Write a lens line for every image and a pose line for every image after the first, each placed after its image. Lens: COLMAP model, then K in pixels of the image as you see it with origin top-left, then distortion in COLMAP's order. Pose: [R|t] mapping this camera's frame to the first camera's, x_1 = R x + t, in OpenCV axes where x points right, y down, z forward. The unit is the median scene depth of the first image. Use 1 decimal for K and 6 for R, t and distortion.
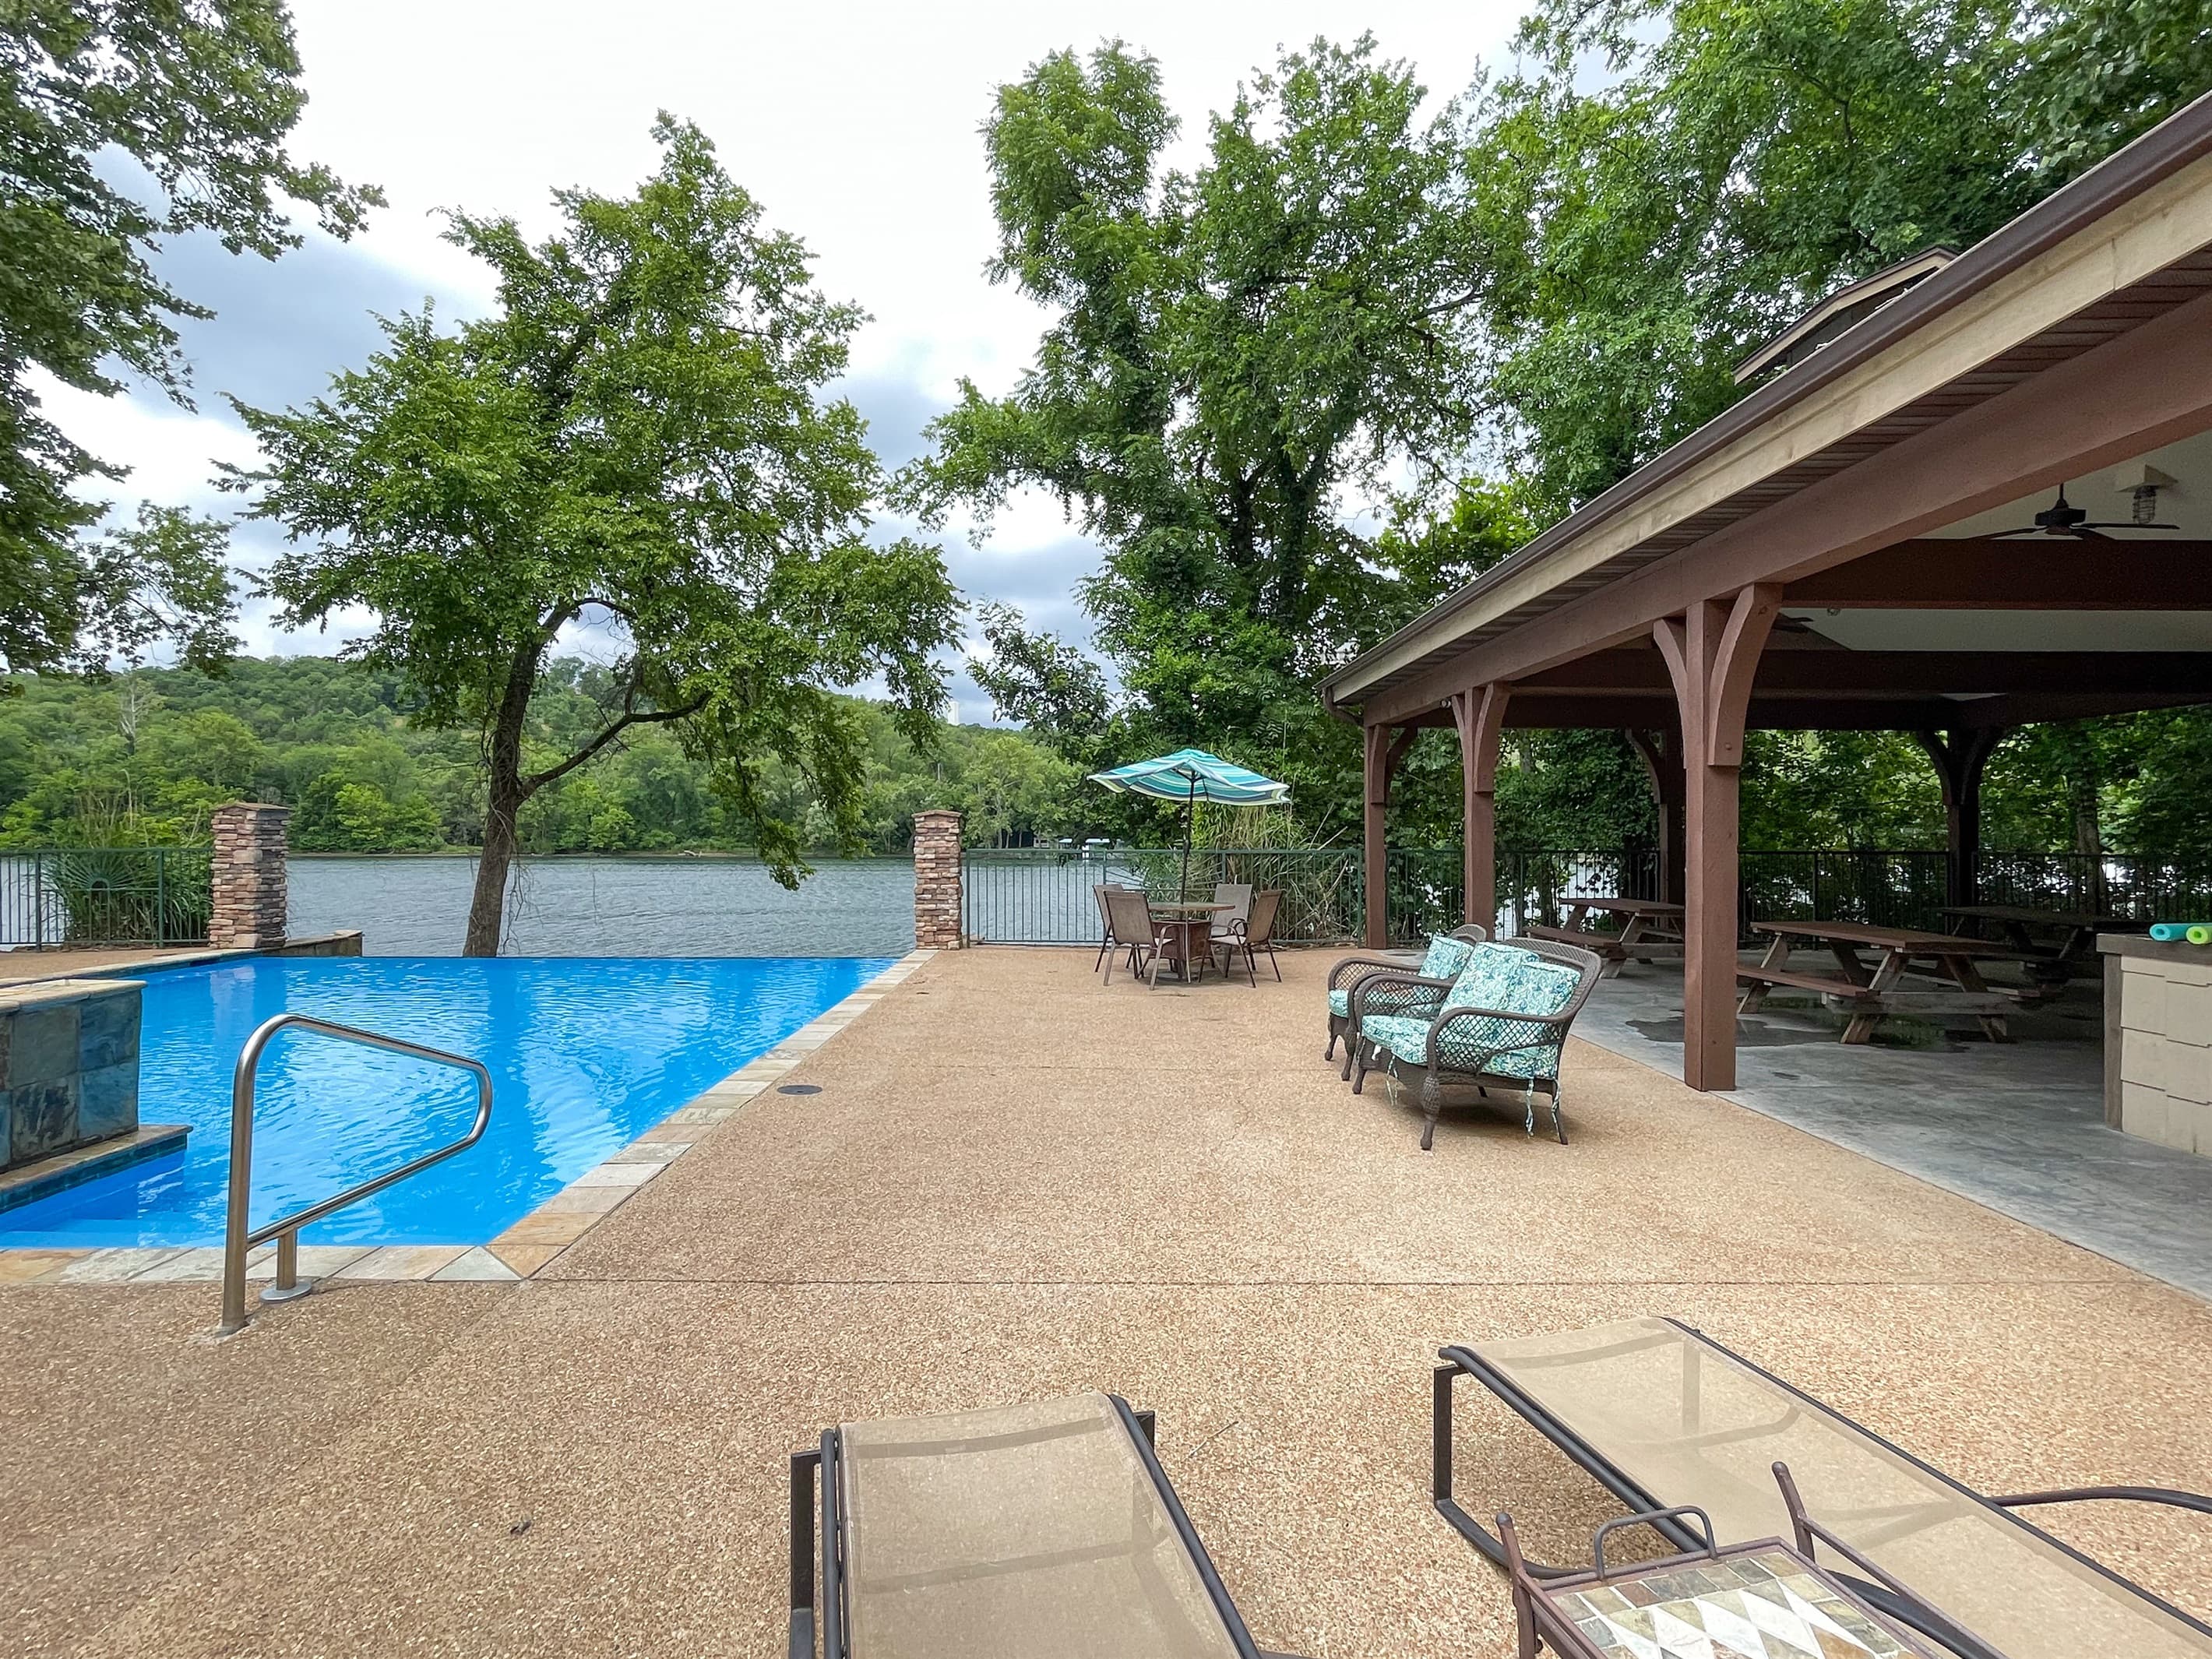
lens RADIAL K [[1102.3, 0, 1106.0], [0, 1102.3, 829.5], [0, 0, 1]] dist [-0.019533, 0.000391]
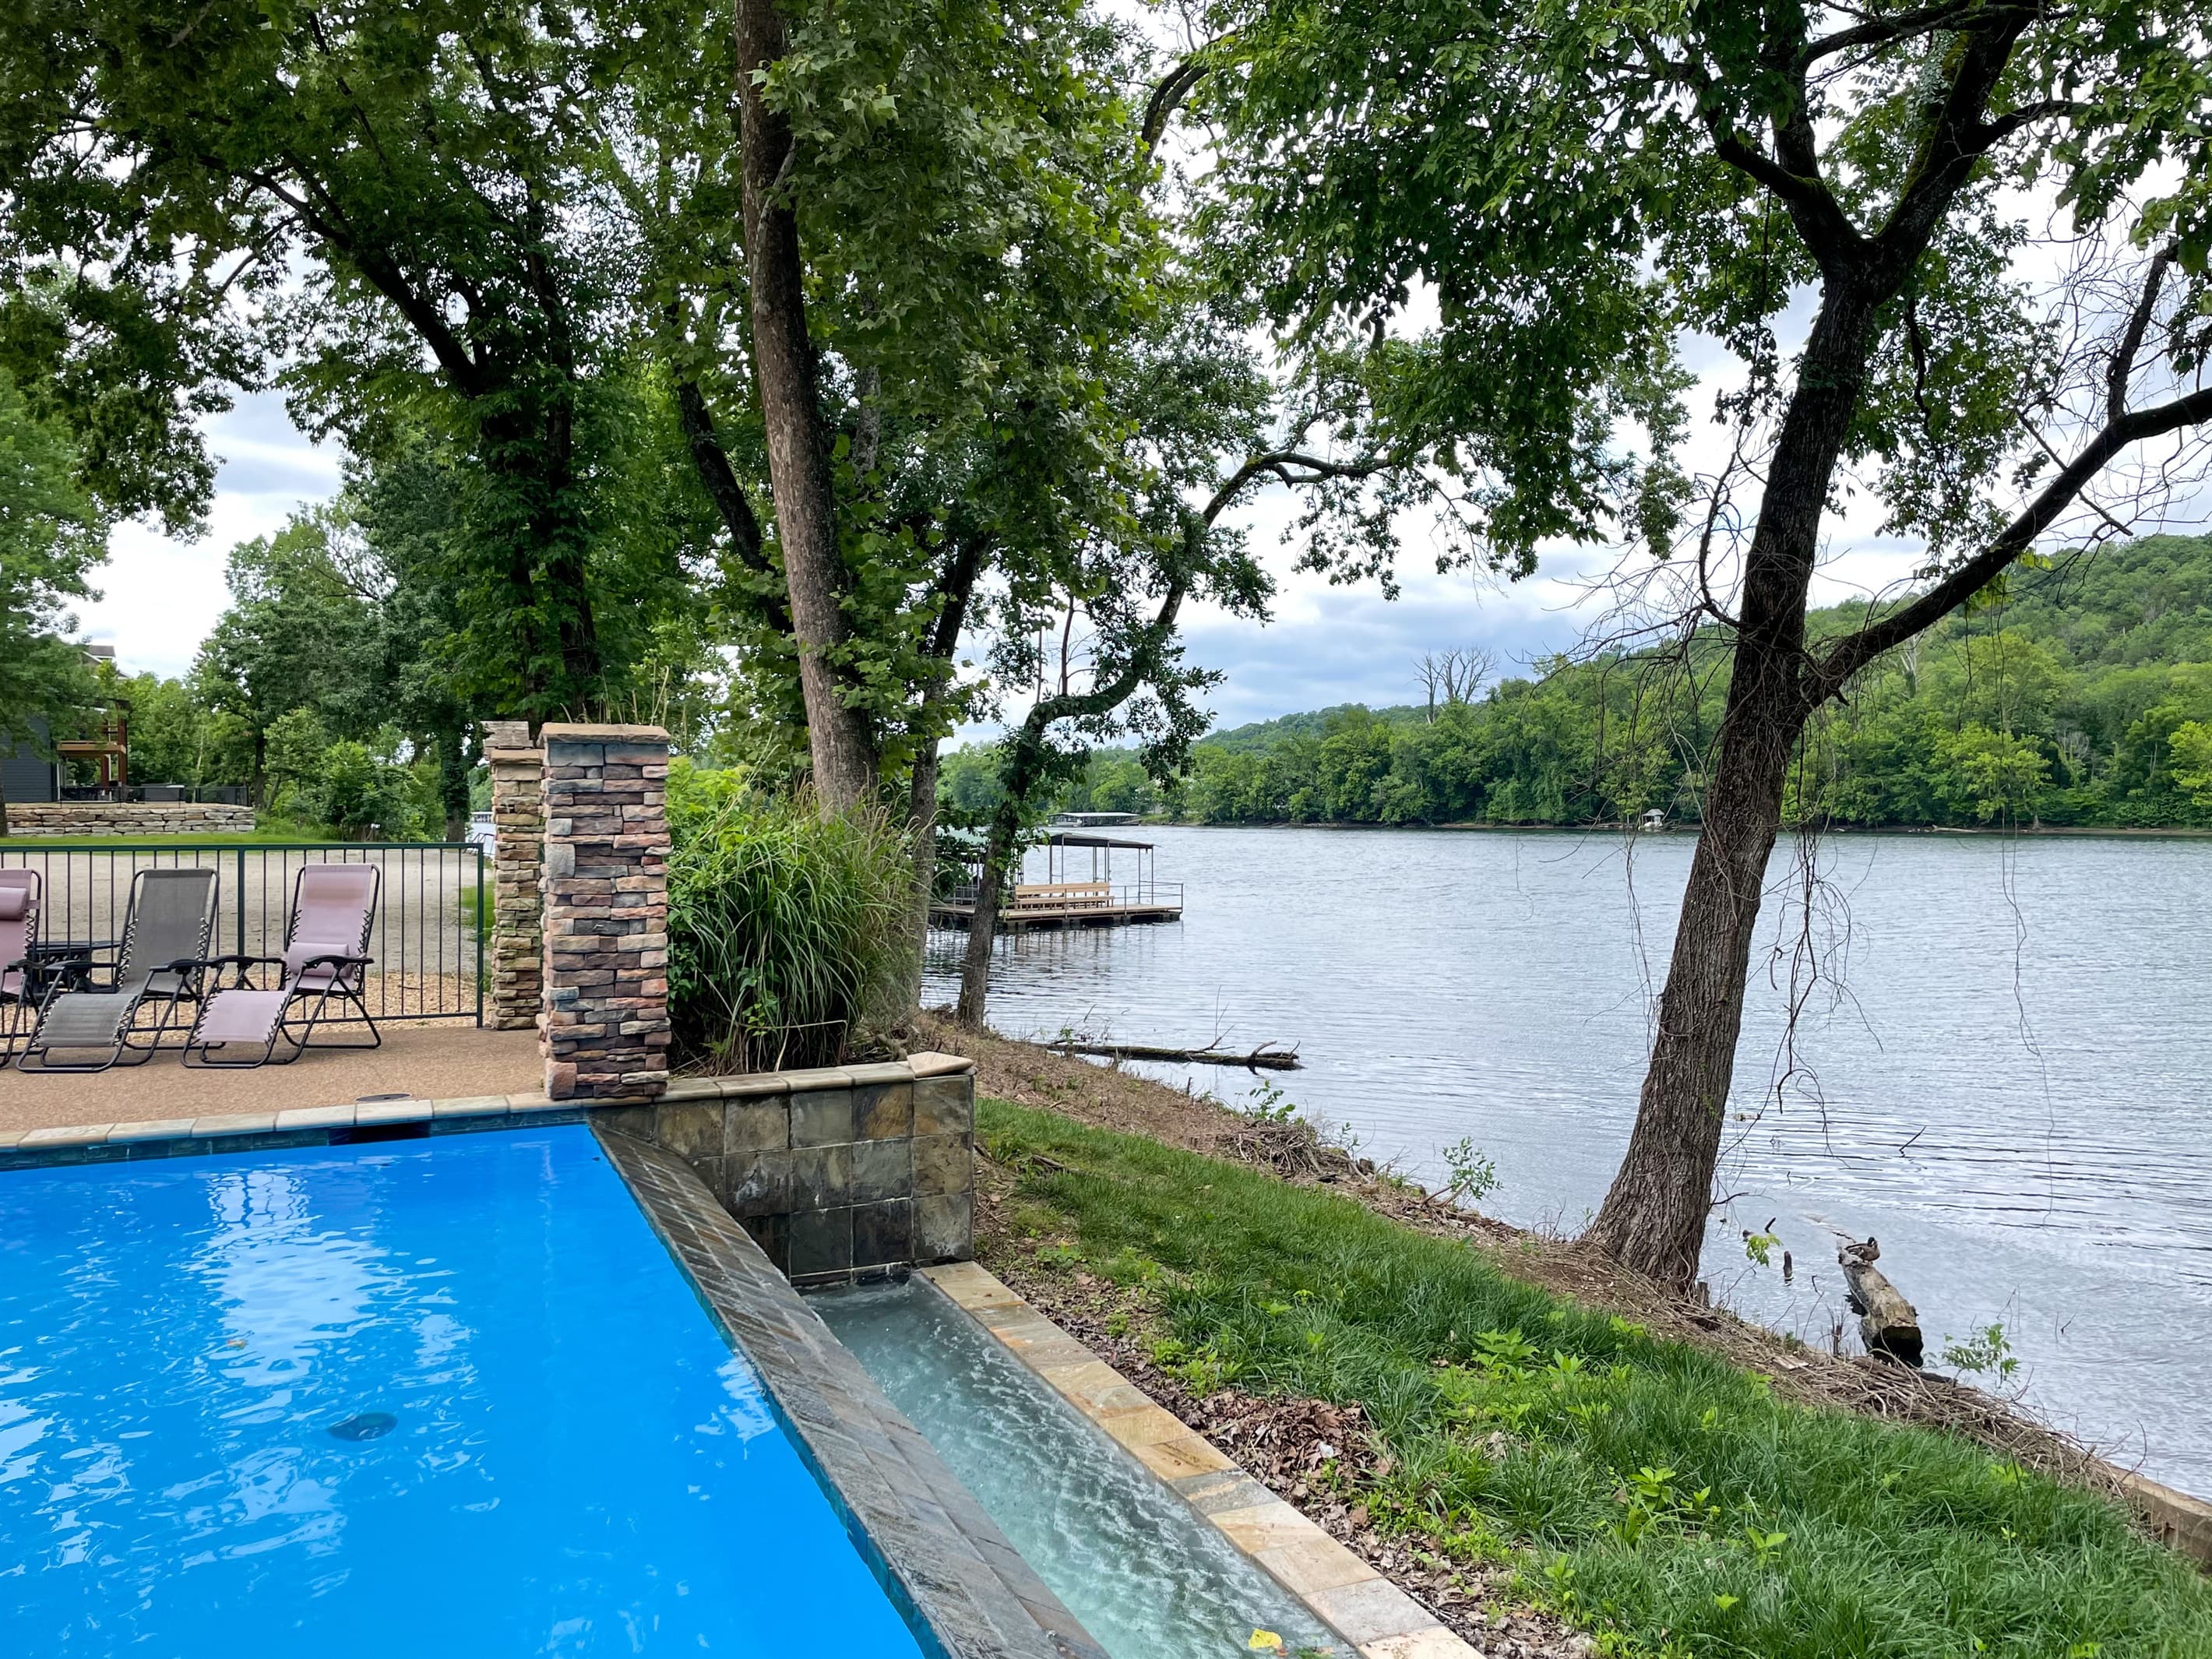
lens RADIAL K [[1719.8, 0, 1106.0], [0, 1719.8, 829.5], [0, 0, 1]] dist [0.005035, 0.000907]
pose [[0.385603, 0.007041, -0.922638, -0.087057], [0.013012, 0.999830, 0.013069, 0.004930], [0.922573, -0.017045, 0.385446, 0.561423]]
